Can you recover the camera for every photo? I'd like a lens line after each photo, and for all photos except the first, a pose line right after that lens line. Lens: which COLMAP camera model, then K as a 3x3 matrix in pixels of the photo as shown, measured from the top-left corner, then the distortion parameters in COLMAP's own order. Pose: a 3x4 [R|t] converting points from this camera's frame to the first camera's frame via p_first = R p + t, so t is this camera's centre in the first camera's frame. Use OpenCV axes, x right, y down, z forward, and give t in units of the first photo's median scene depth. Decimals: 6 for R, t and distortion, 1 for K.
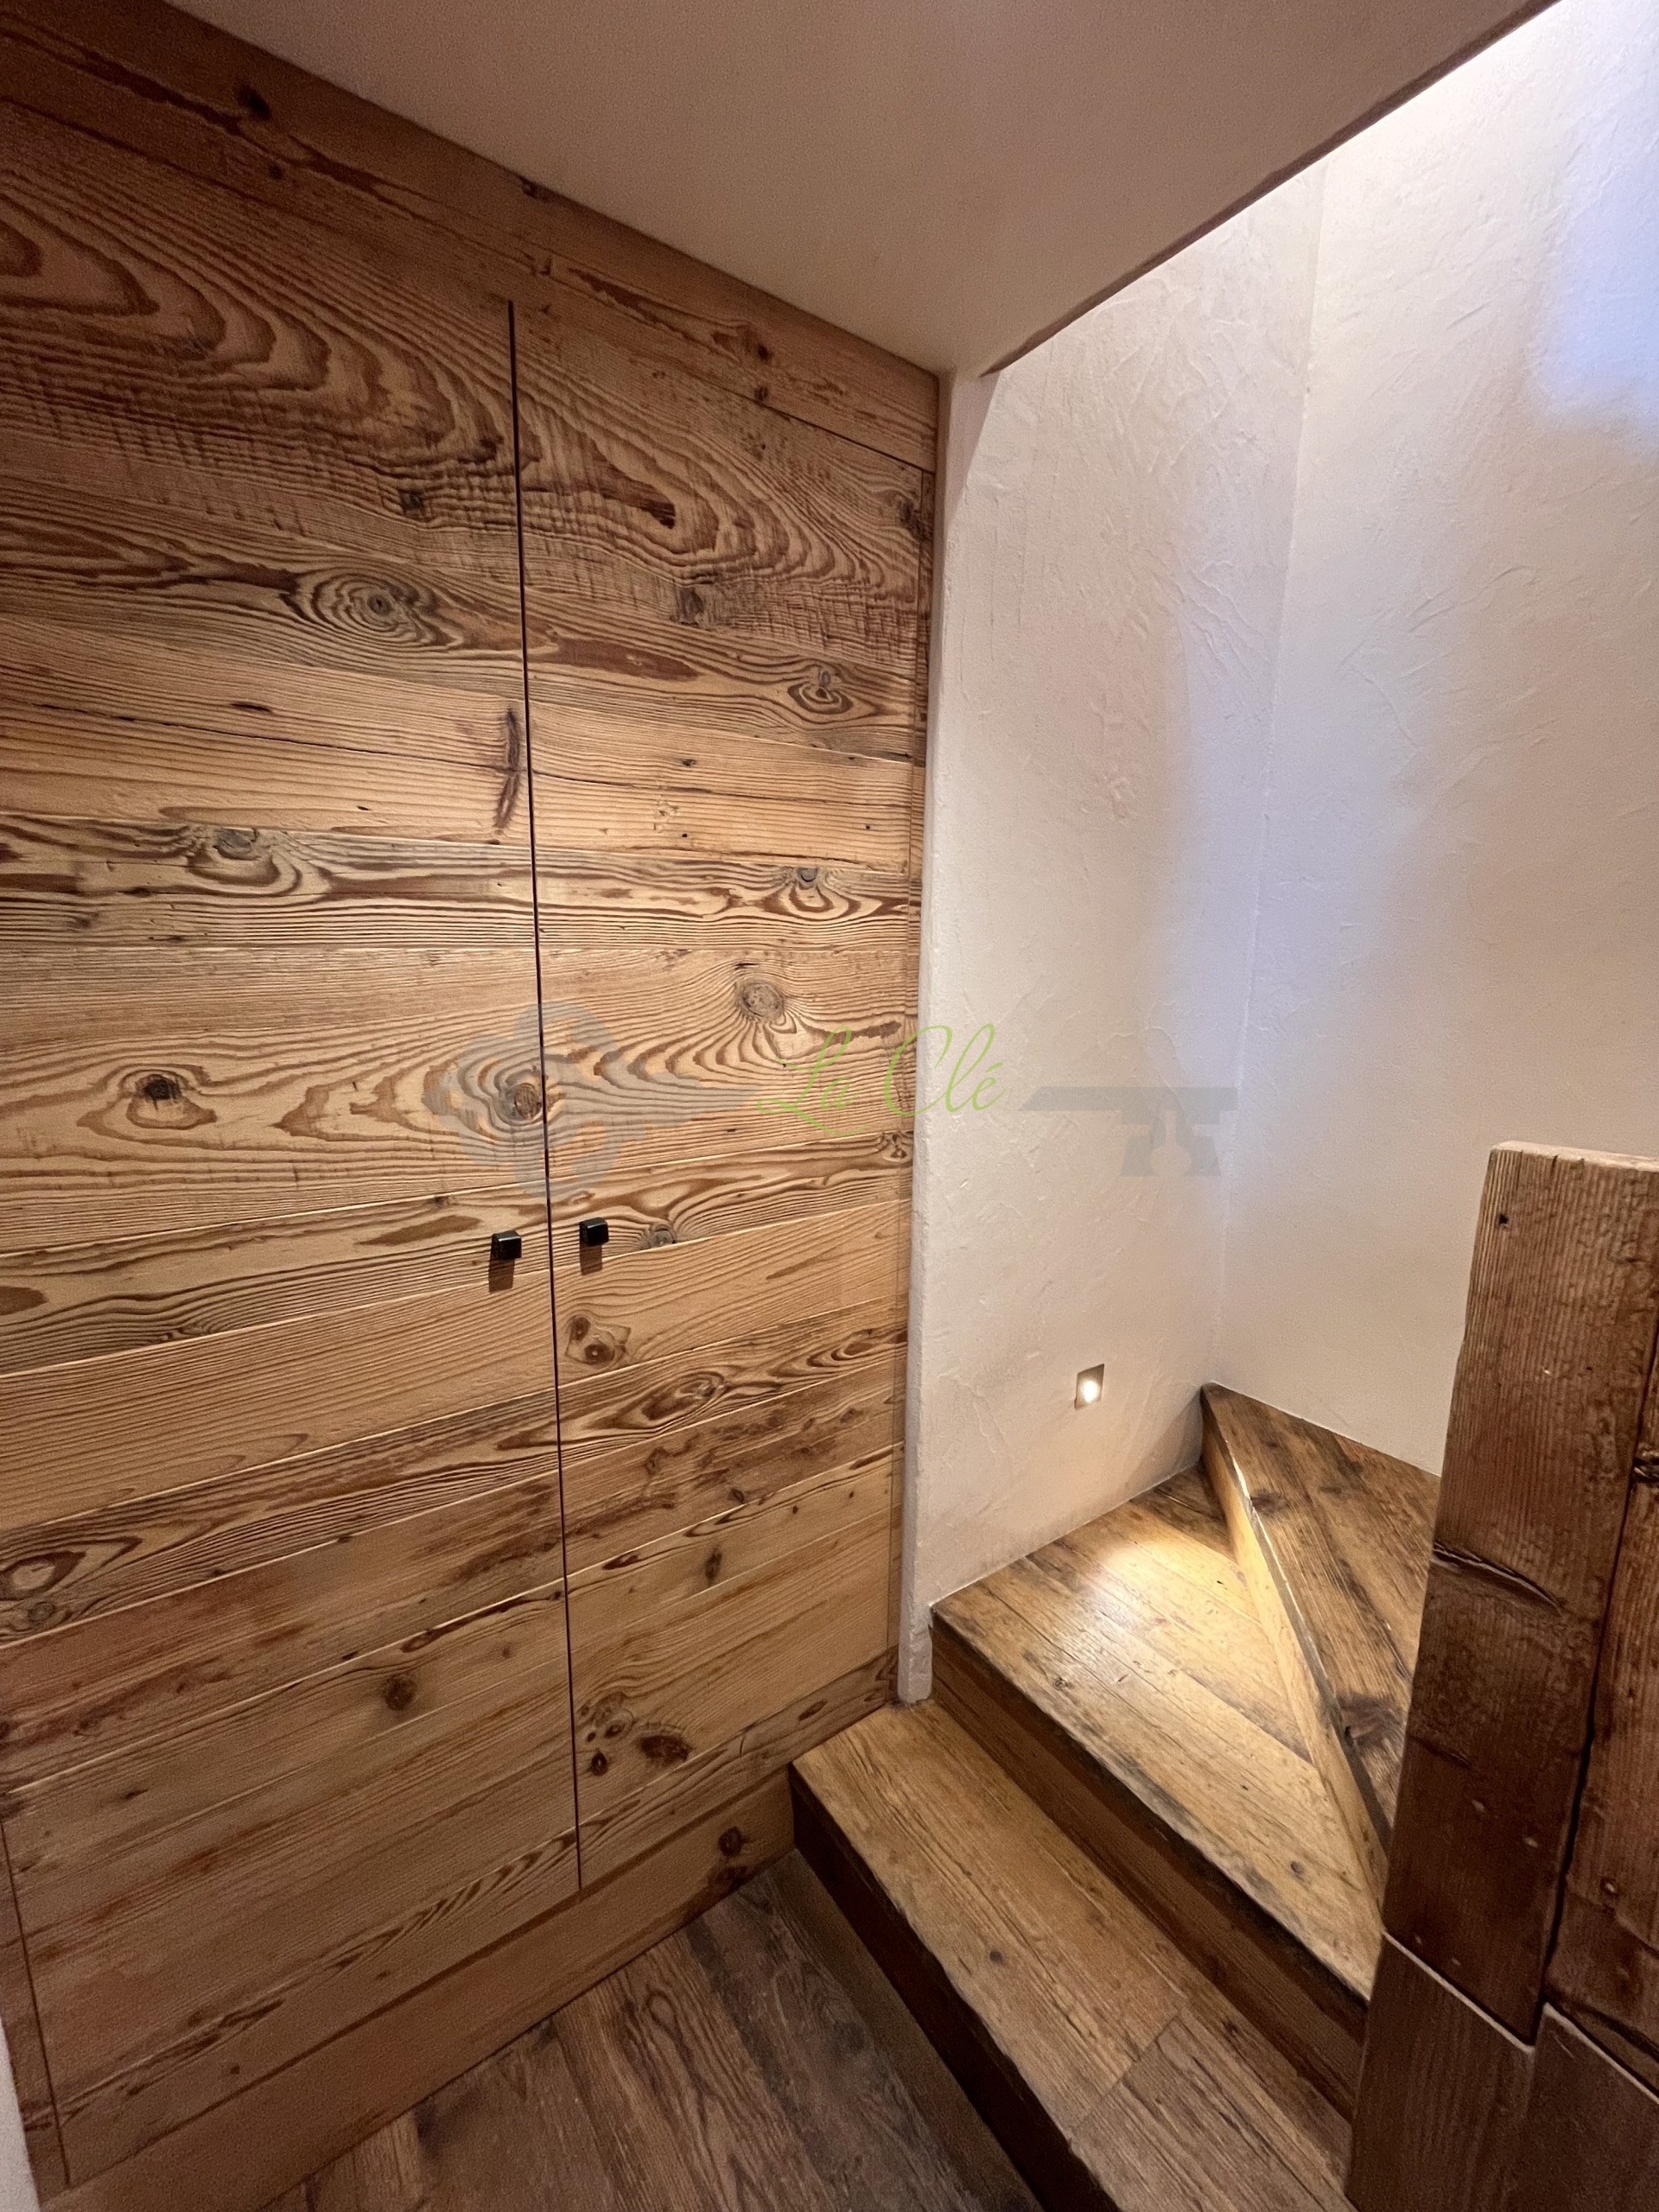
lens RADIAL K [[896.2, 0, 828.3], [0, 896.2, 1100.5], [0, 0, 1]] dist [-0.003392, 0.000349]
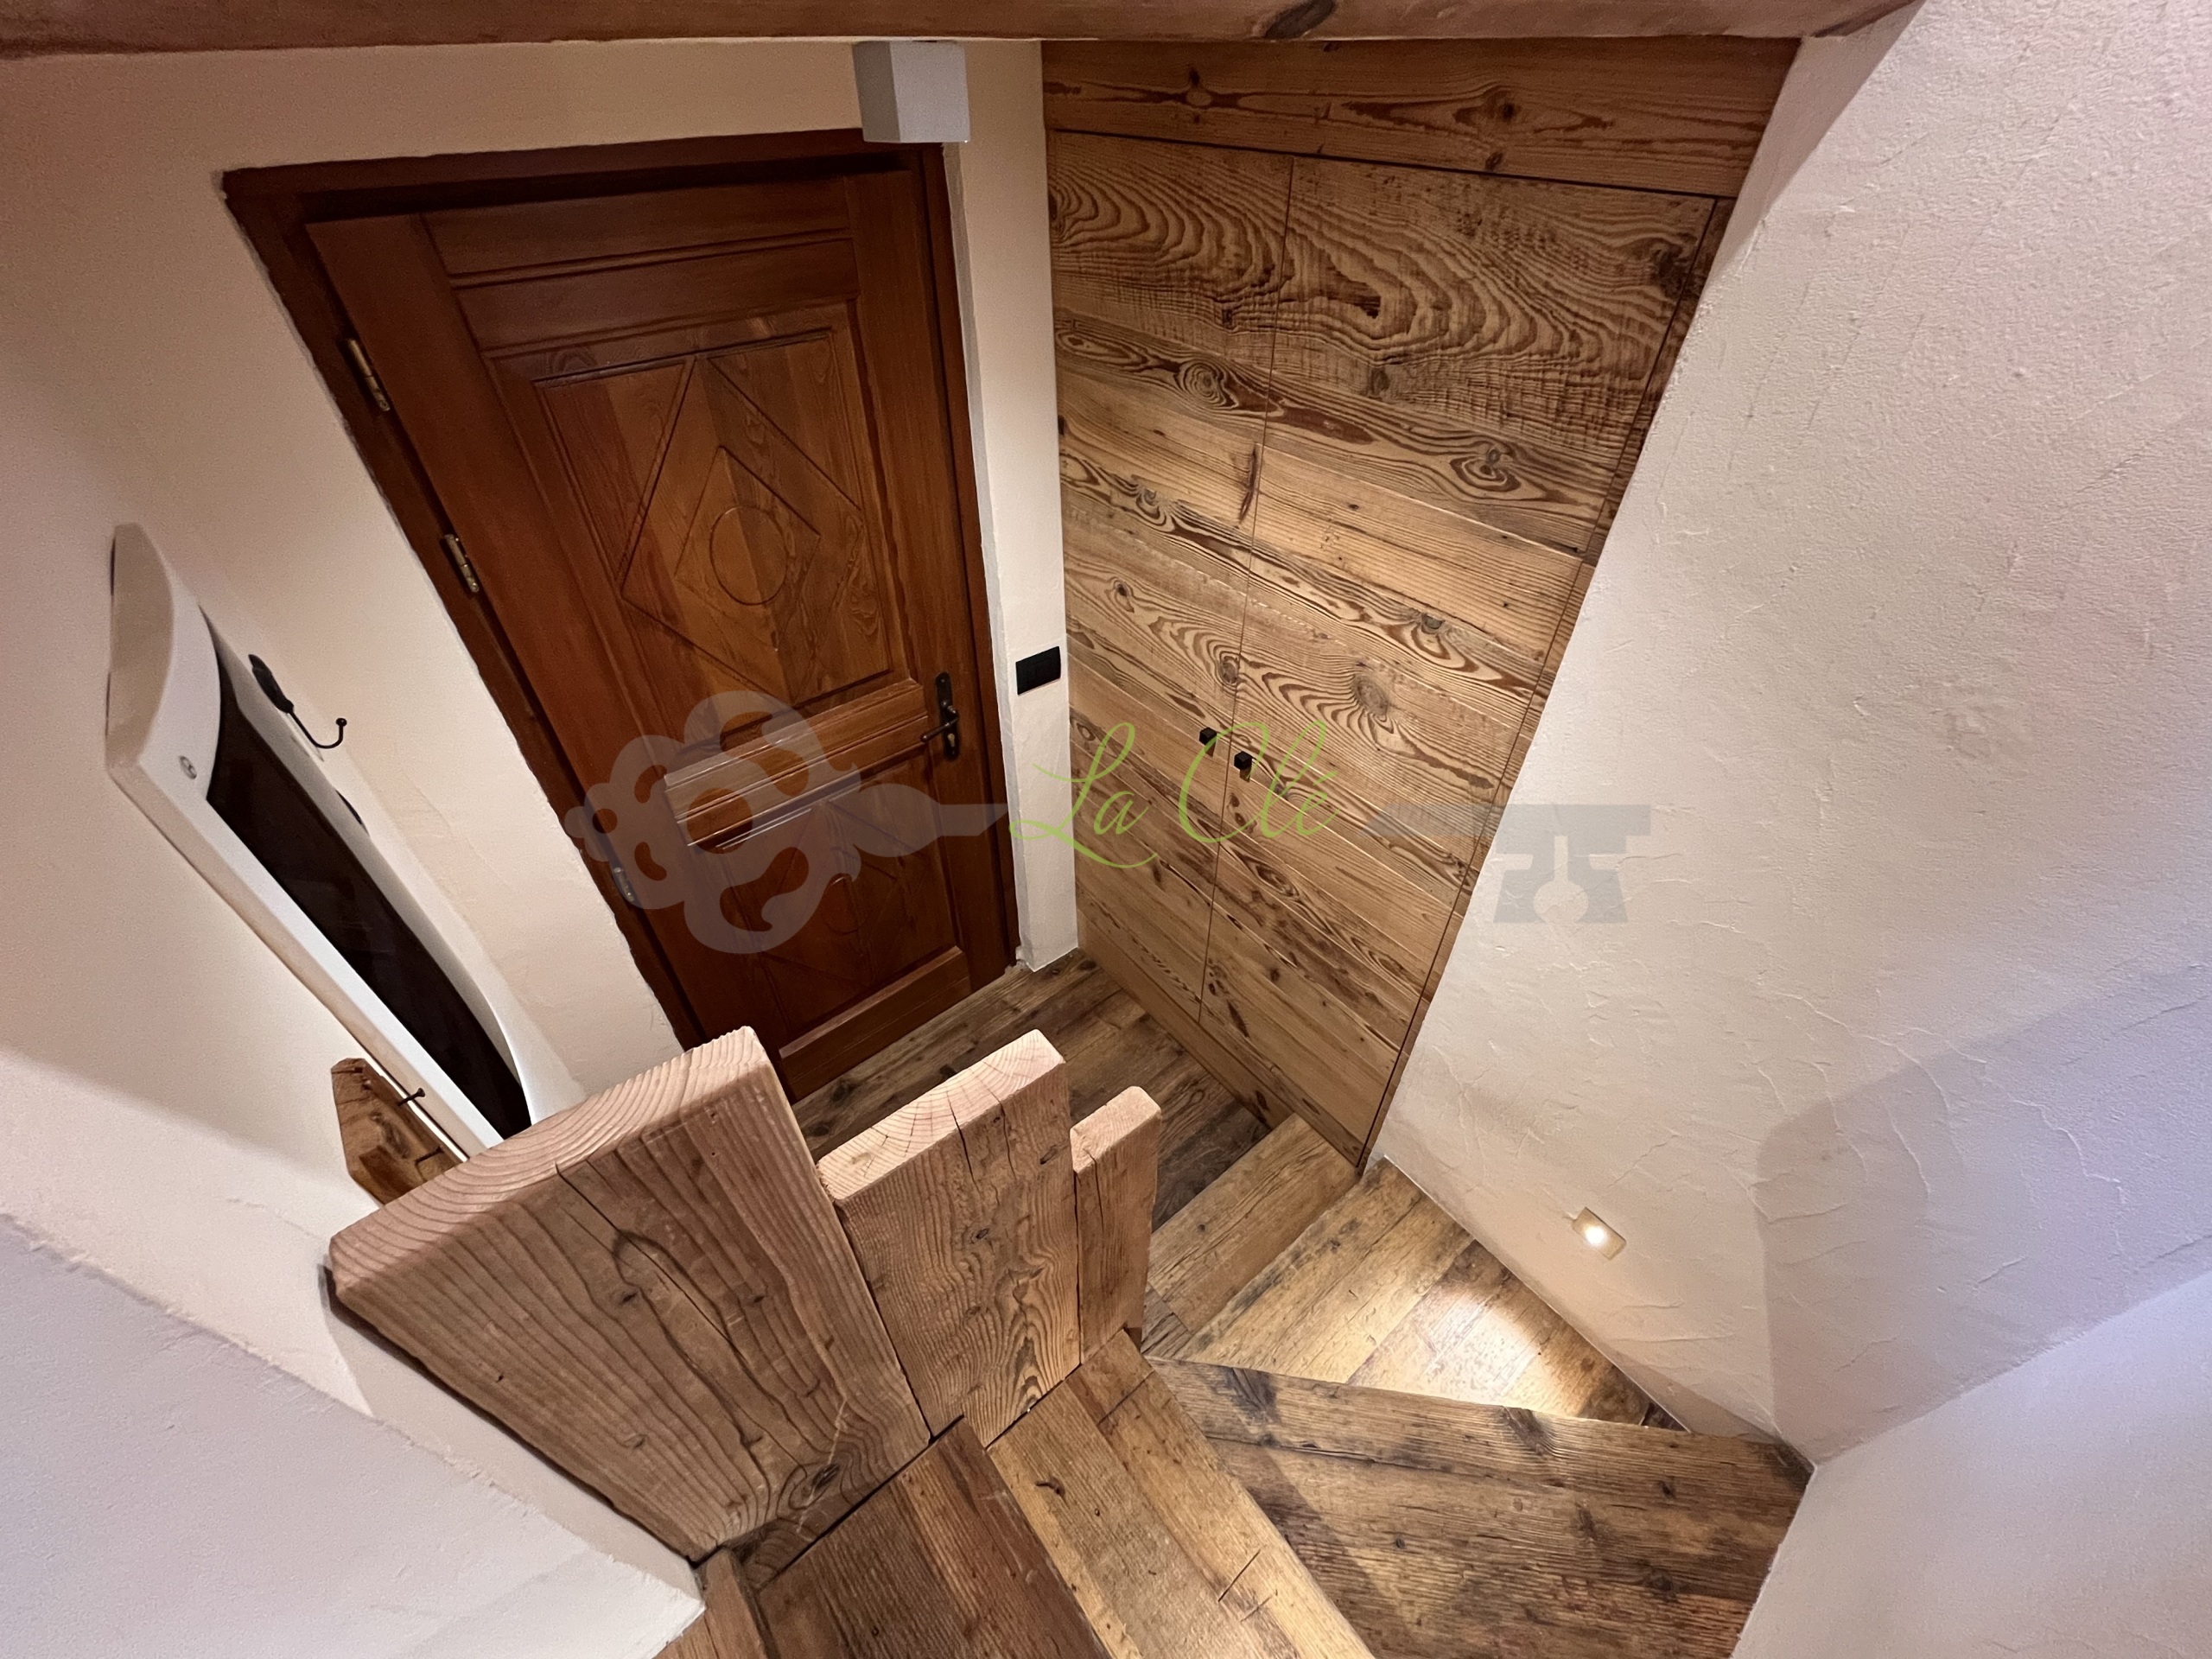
lens RADIAL K [[896.2, 0, 1112.6], [0, 896.2, 830.2], [0, 0, 1]] dist [-0.003392, 0.000349]
pose [[0.073040, 0.652483, -0.754275, 1.108831], [-0.177699, 0.752707, 0.633920, -0.802456], [0.981371, 0.087732, 0.170923, 0.508386]]
